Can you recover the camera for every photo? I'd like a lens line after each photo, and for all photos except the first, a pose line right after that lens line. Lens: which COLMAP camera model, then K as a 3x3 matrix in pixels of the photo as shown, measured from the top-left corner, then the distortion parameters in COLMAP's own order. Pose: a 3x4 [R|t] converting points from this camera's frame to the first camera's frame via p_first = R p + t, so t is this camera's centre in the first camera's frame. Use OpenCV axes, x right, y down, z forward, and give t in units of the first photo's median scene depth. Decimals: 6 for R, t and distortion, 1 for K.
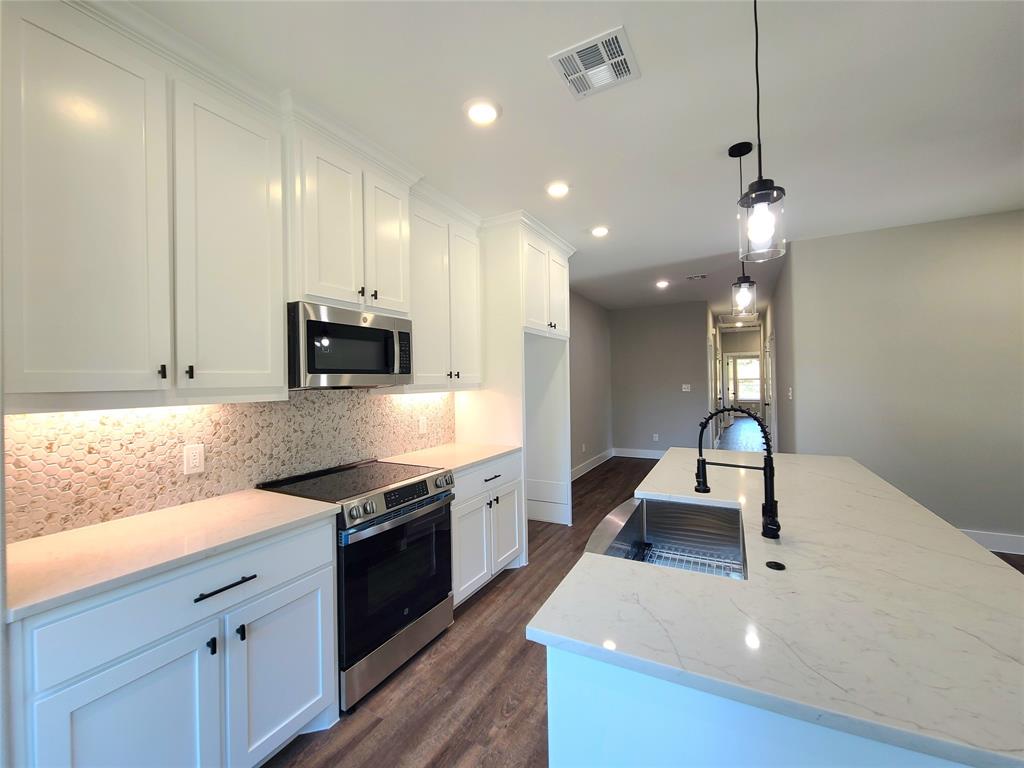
lens RADIAL K [[421.9, 0, 513.5], [0, 421.9, 377.4], [0, 0, 1]] dist [0.000832, -0.000548]
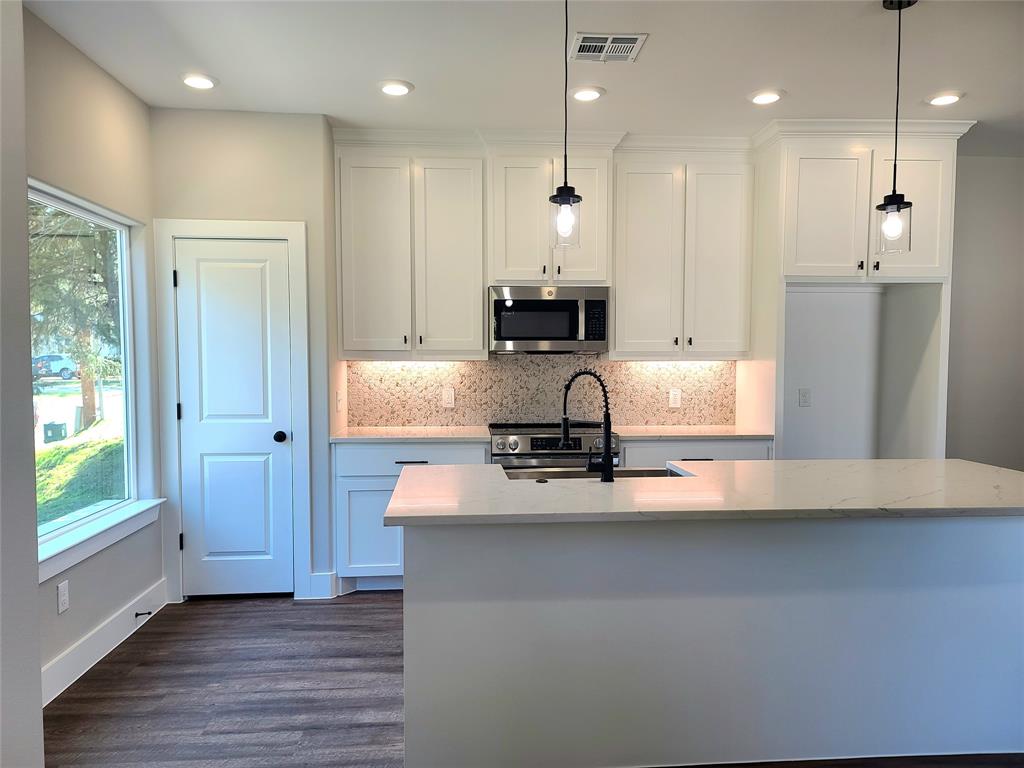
lens RADIAL K [[748.2, 0, 513.7], [0, 748.2, 402.7], [0, 0, 1]] dist [0.059679, -0.001560]
pose [[0.537378, 0.068041, -0.840592, 1.416897], [-0.004125, 0.996940, 0.078060, 0.001702], [0.843332, -0.038481, 0.536014, -0.202676]]
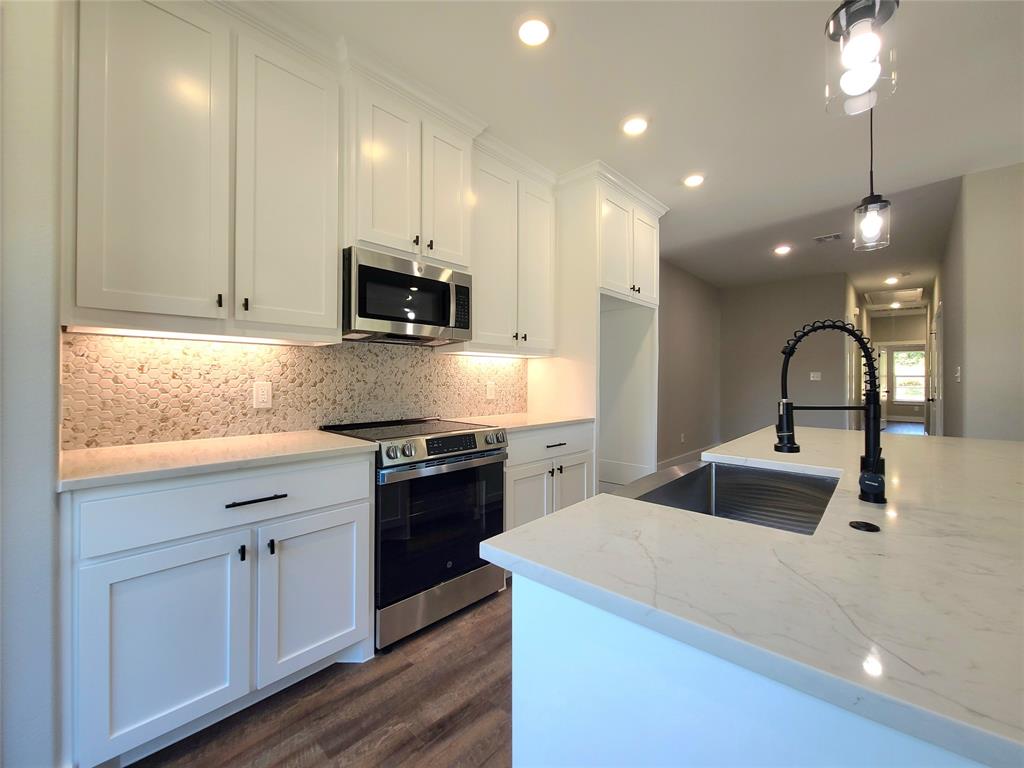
lens RADIAL K [[421.9, 0, 513.5], [0, 421.9, 377.4], [0, 0, 1]] dist [0.000832, -0.000548]
pose [[0.967919, 0.021199, -0.250366, 0.124360], [-0.019635, 0.999769, 0.008743, 0.111672], [0.250493, -0.003546, 0.968112, 0.096243]]
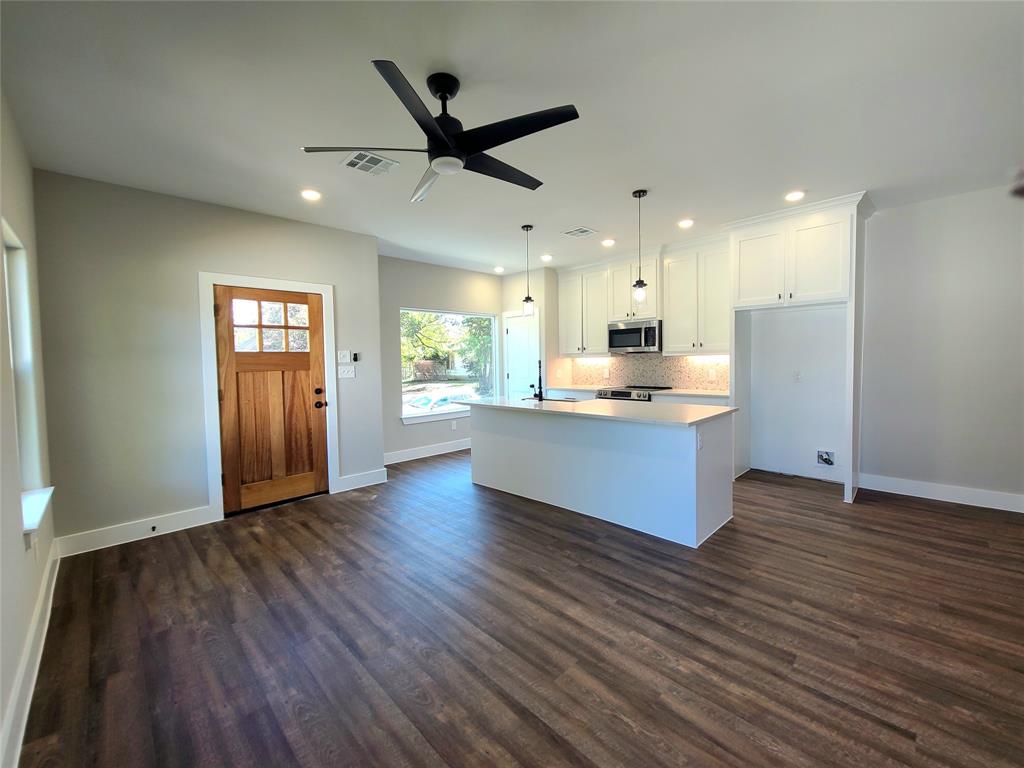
lens RADIAL K [[418.0, 0, 513.8], [0, 418.0, 379.5], [0, 0, 1]] dist [0.002346, -0.004802]
pose [[-0.294335, 0.068850, -0.953219, 2.364033], [0.031150, 0.997563, 0.062434, 0.007514], [0.955195, -0.011316, -0.295762, 1.132856]]
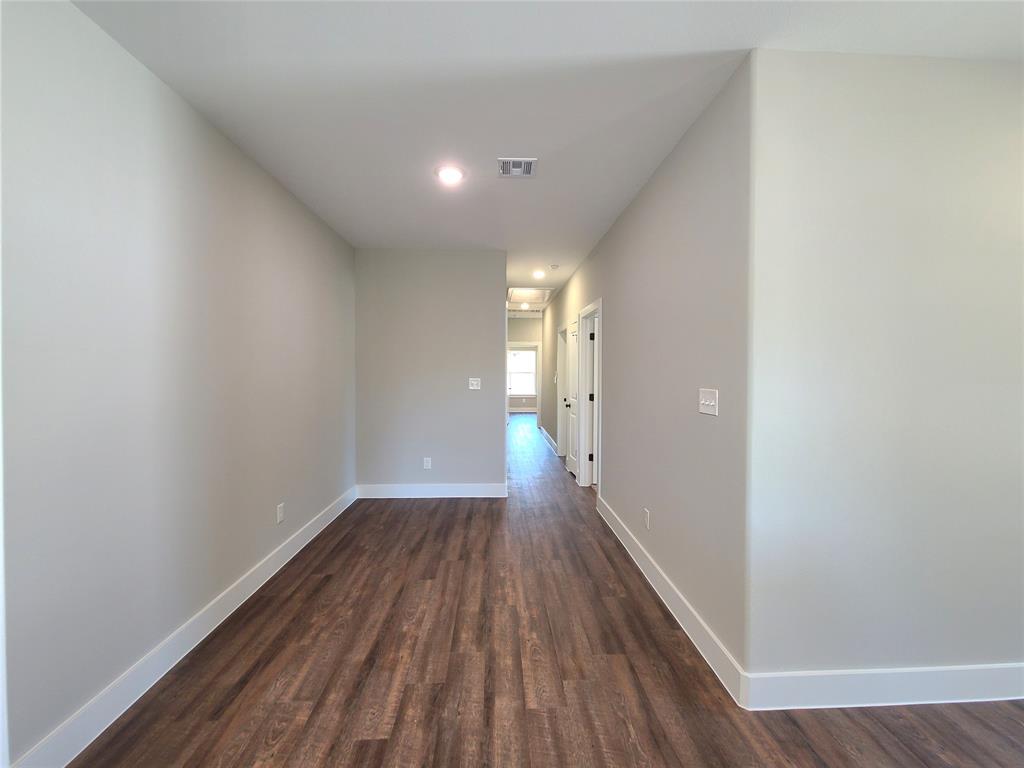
lens RADIAL K [[421.9, 0, 513.5], [0, 421.9, 377.4], [0, 0, 1]] dist [0.000832, -0.000548]
pose [[0.858717, 0.011692, 0.512316, 0.465114], [-0.021571, 0.999678, 0.013342, 0.019295], [-0.511996, -0.022508, 0.858693, 1.491916]]
